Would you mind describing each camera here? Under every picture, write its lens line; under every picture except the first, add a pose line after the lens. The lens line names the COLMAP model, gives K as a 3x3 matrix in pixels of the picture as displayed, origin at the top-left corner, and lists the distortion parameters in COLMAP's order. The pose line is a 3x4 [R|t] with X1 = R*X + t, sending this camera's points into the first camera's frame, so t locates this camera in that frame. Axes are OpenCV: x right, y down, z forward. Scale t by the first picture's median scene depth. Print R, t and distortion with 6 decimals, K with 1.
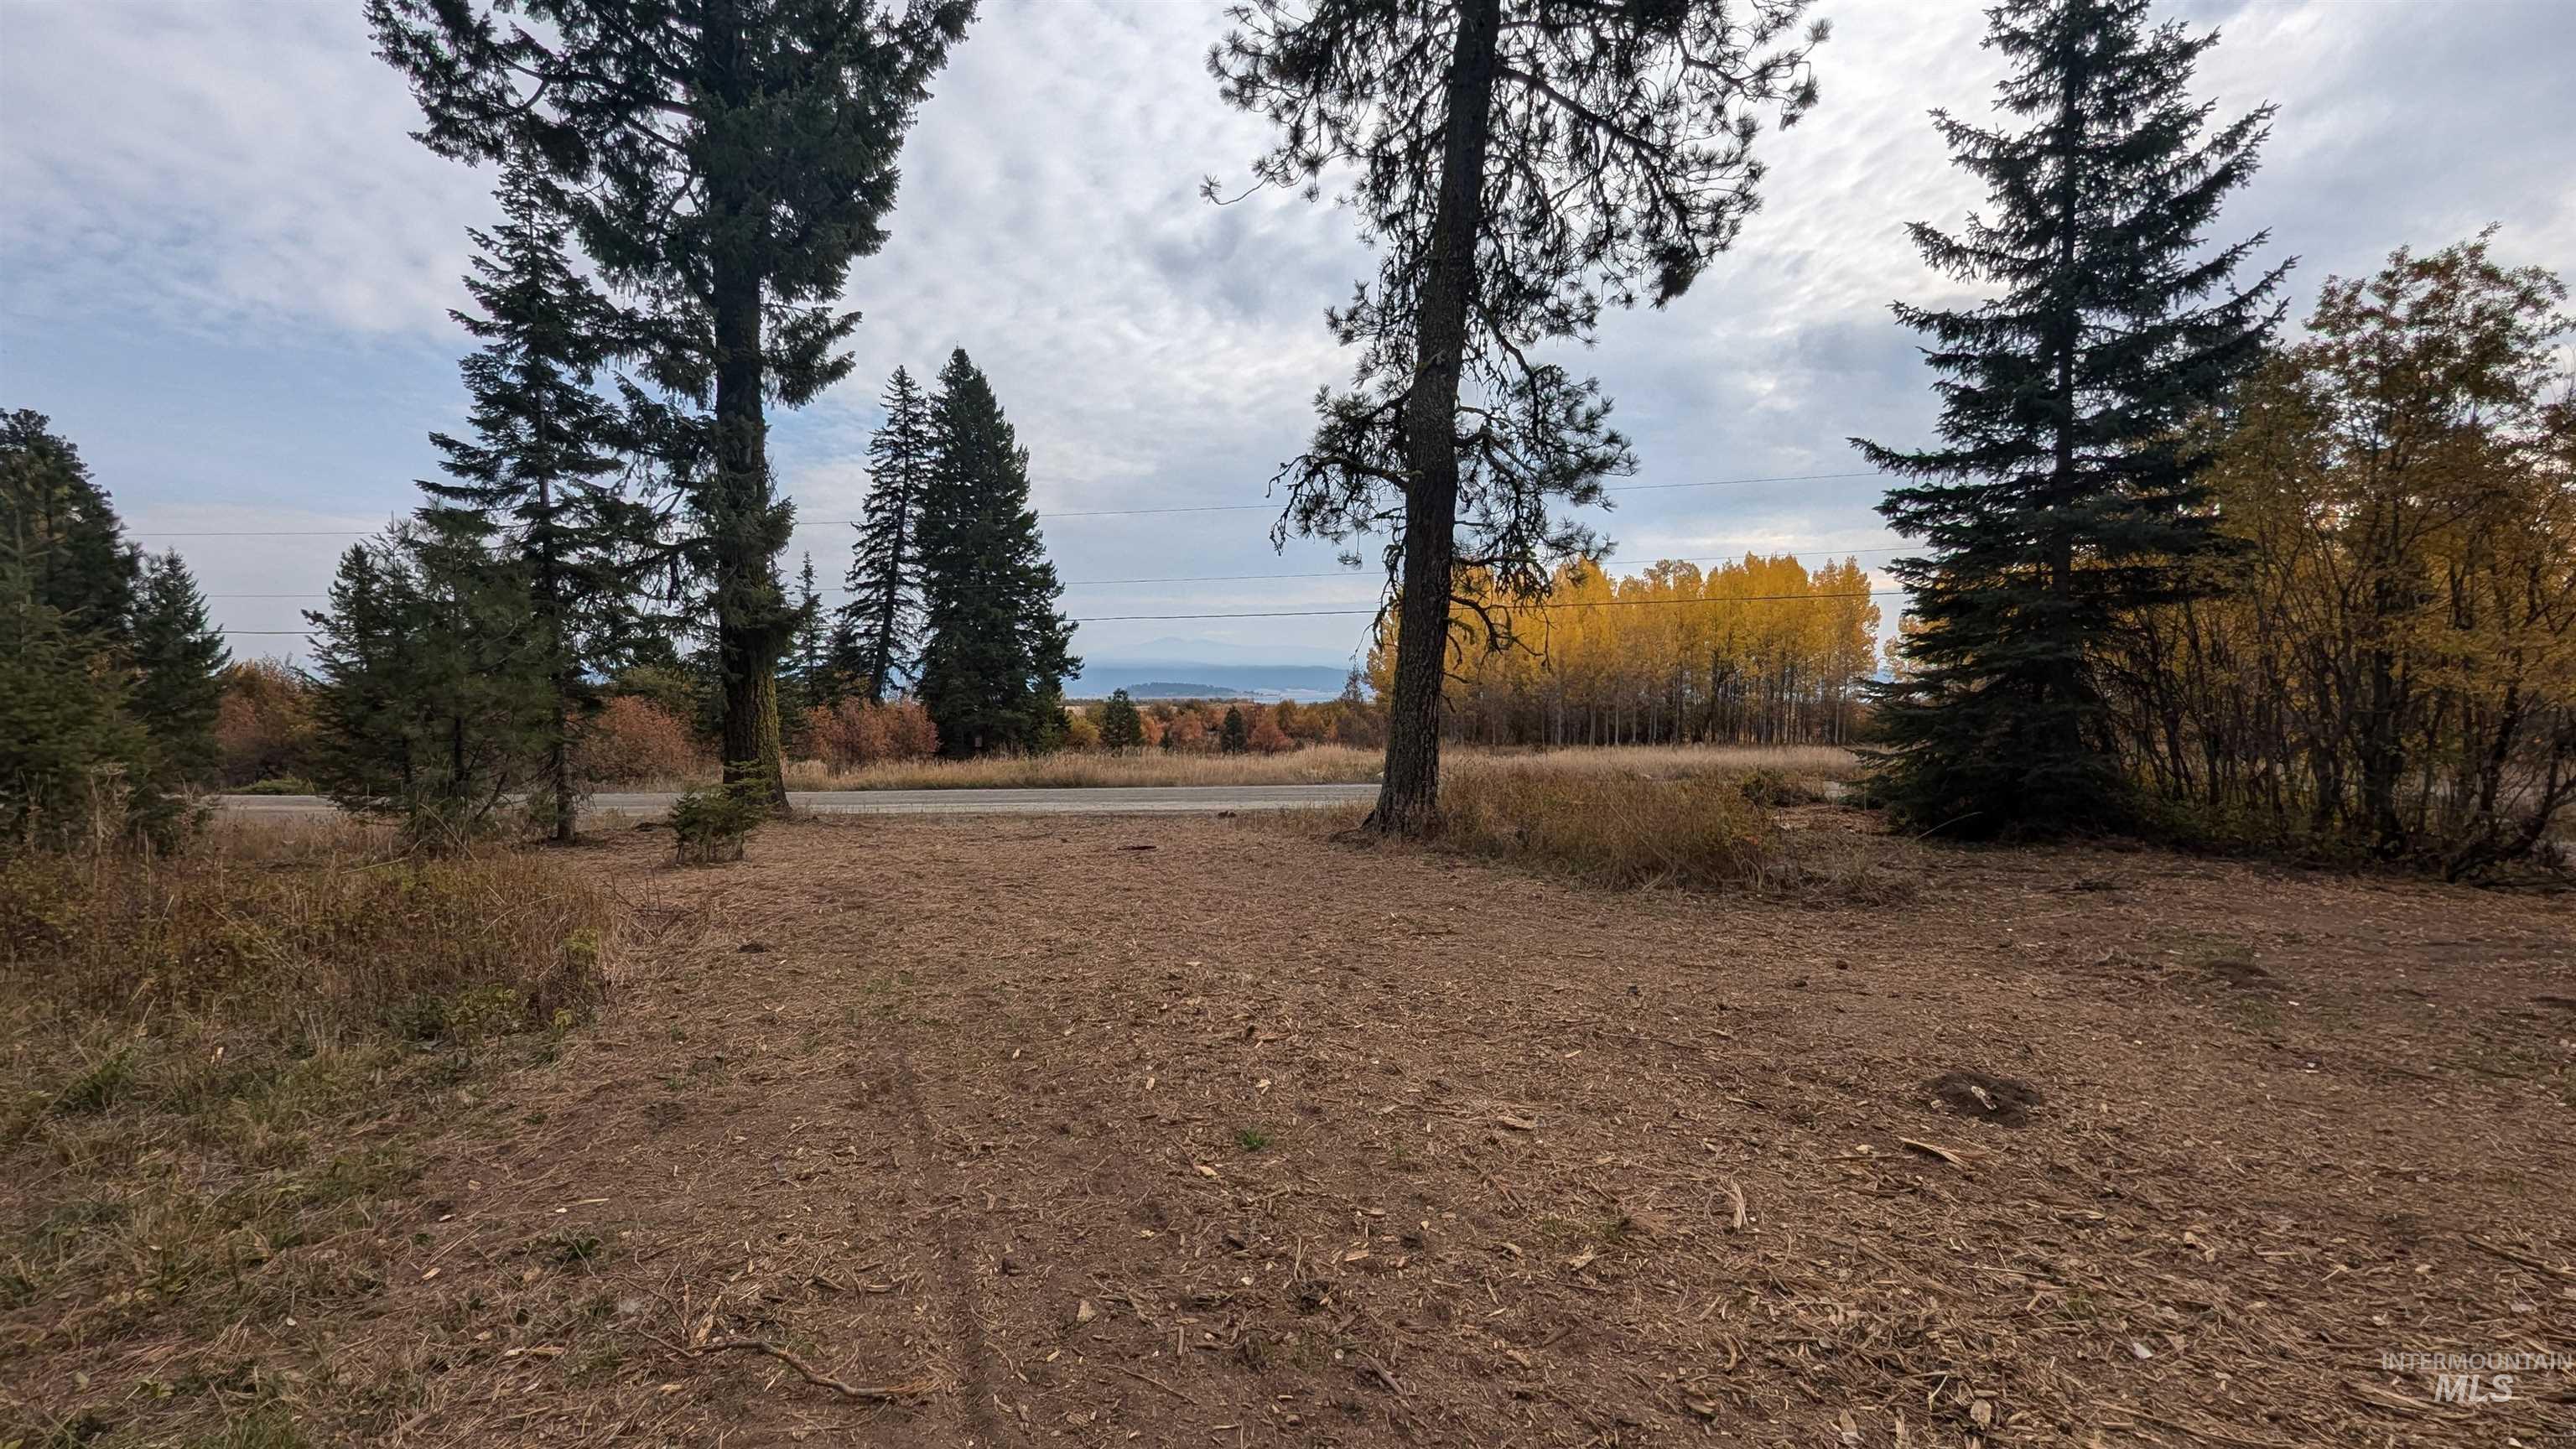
lens RADIAL K [[1053.9, 0, 1301.3], [0, 1053.9, 716.7], [0, 0, 1]] dist [0.002106, 0.000397]
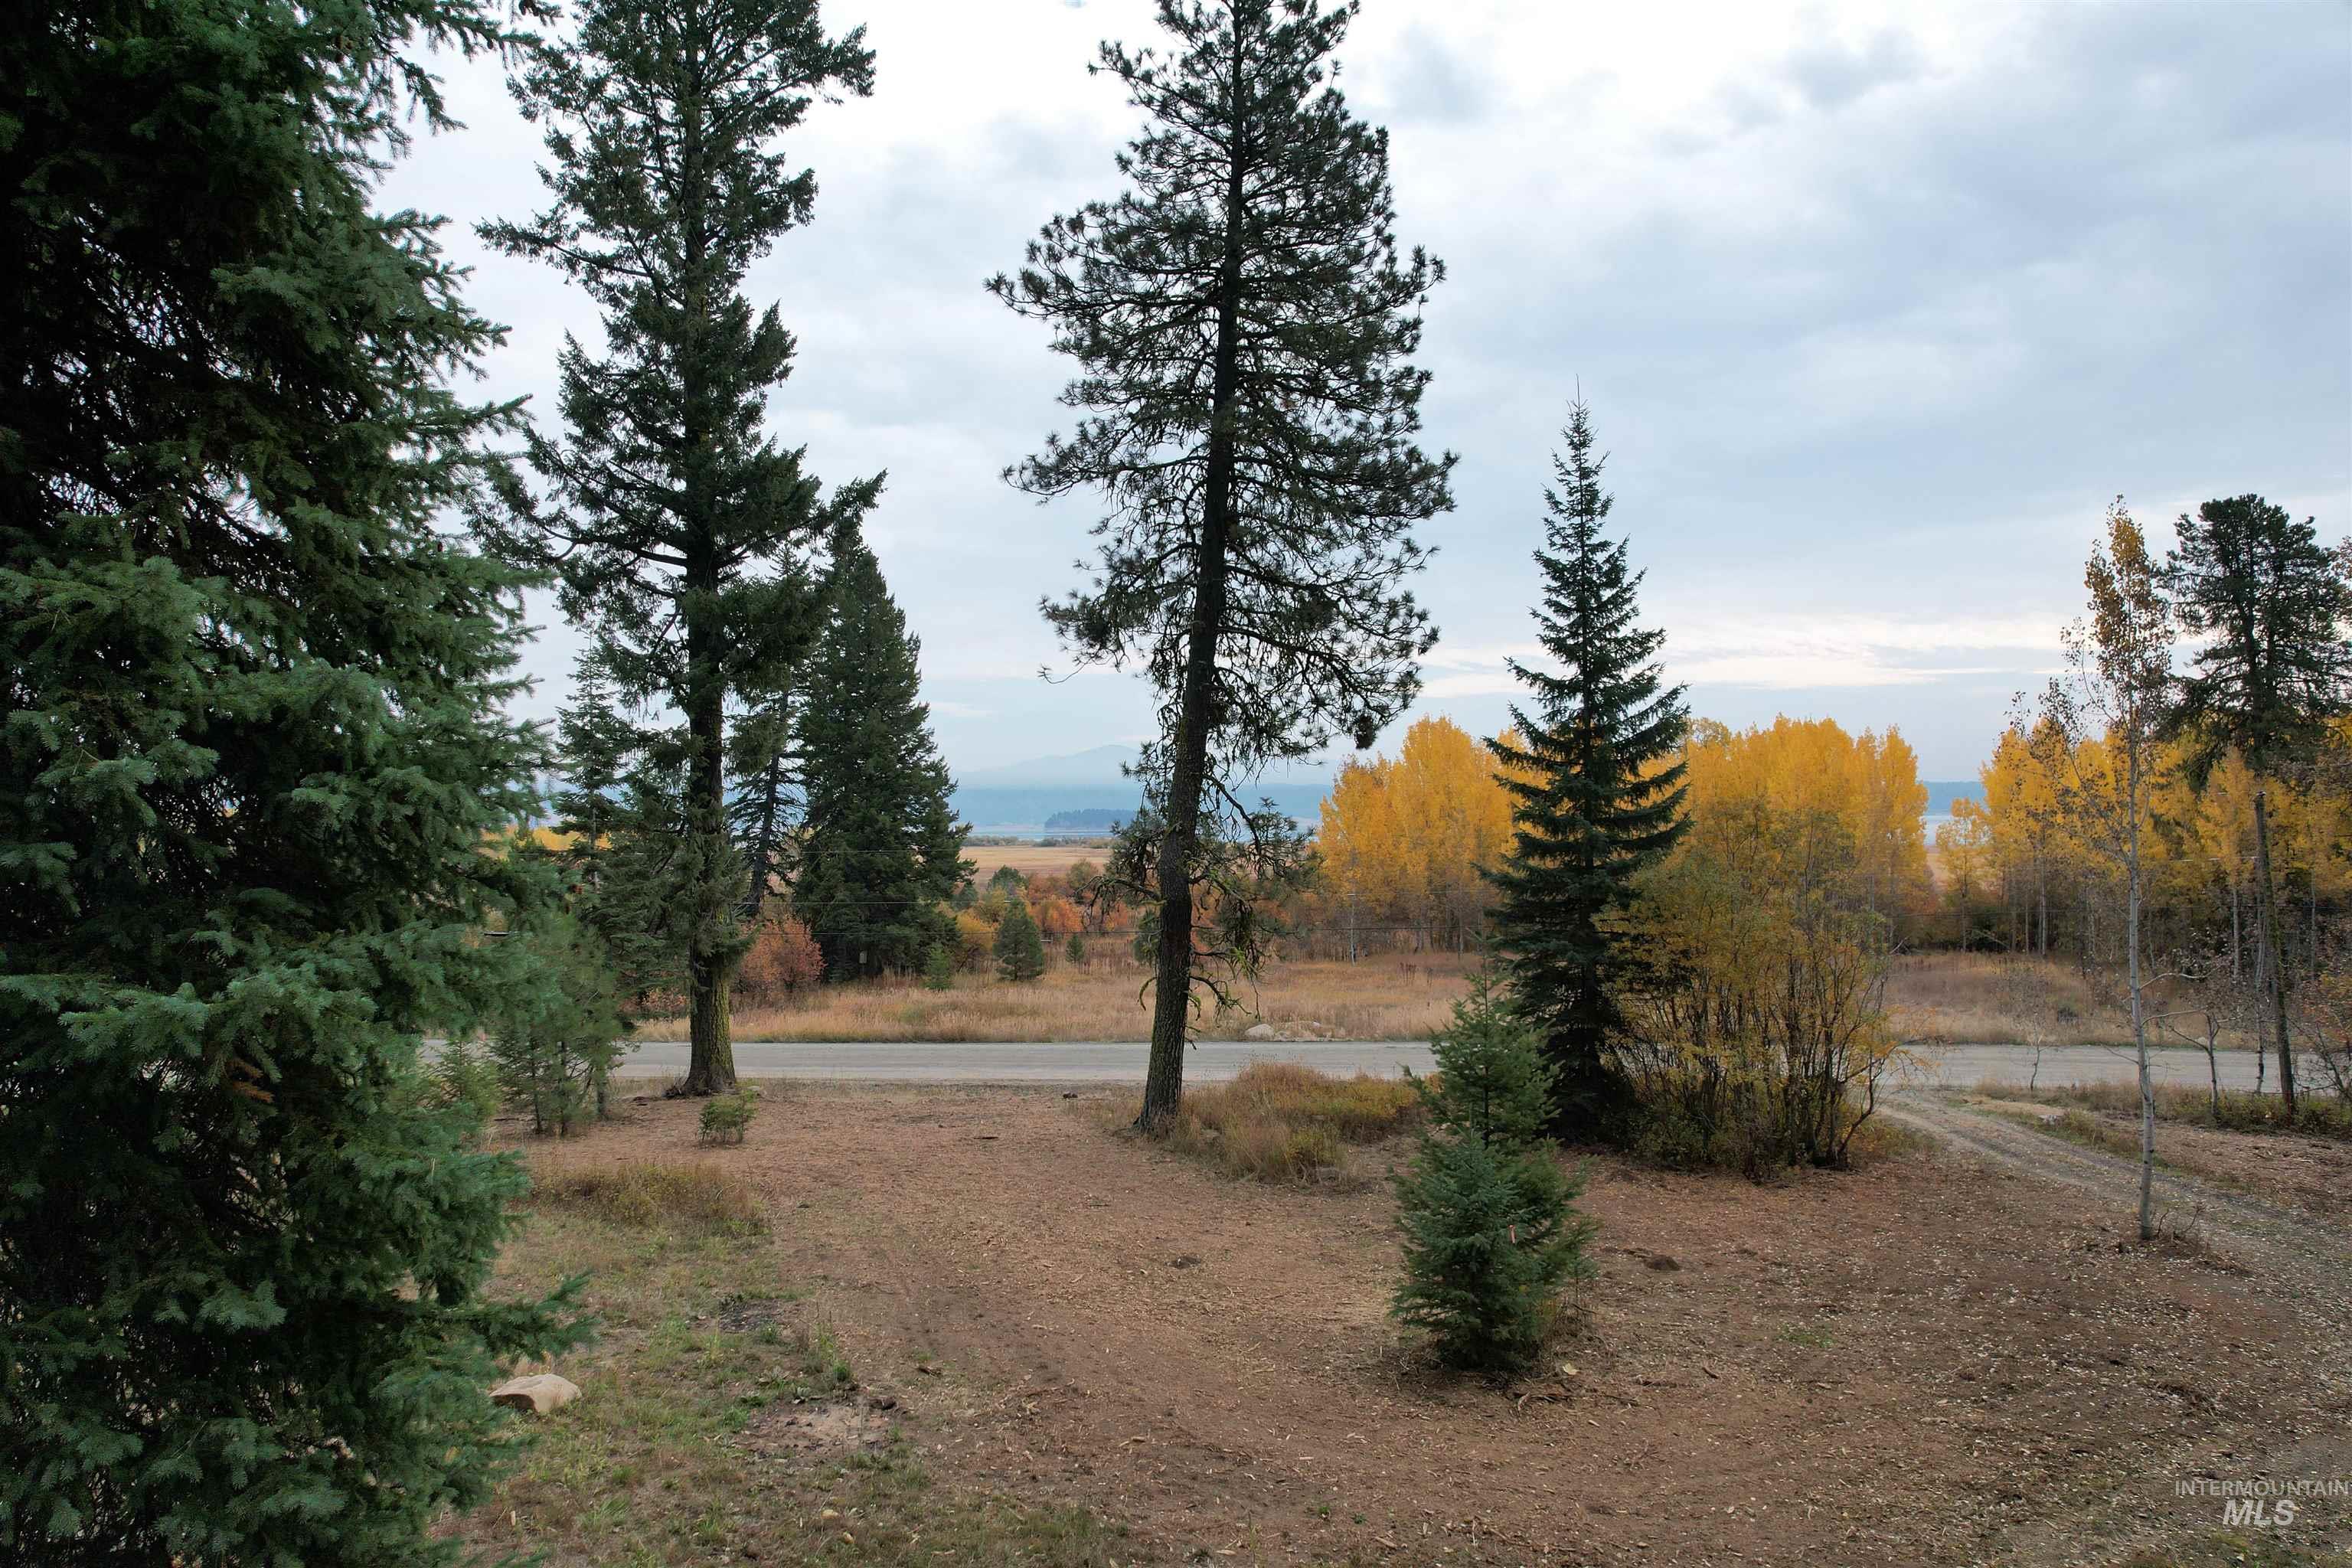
lens RADIAL K [[1473.7, 0, 1178.9], [0, 1473.7, 781.7], [0, 0, 1]] dist [-0.049110, -0.000538]
pose [[0.997012, -0.002485, -0.077212, 0.206590], [-0.001561, 0.998631, -0.052292, -0.201078], [0.077236, 0.052256, 0.995642, -0.807781]]
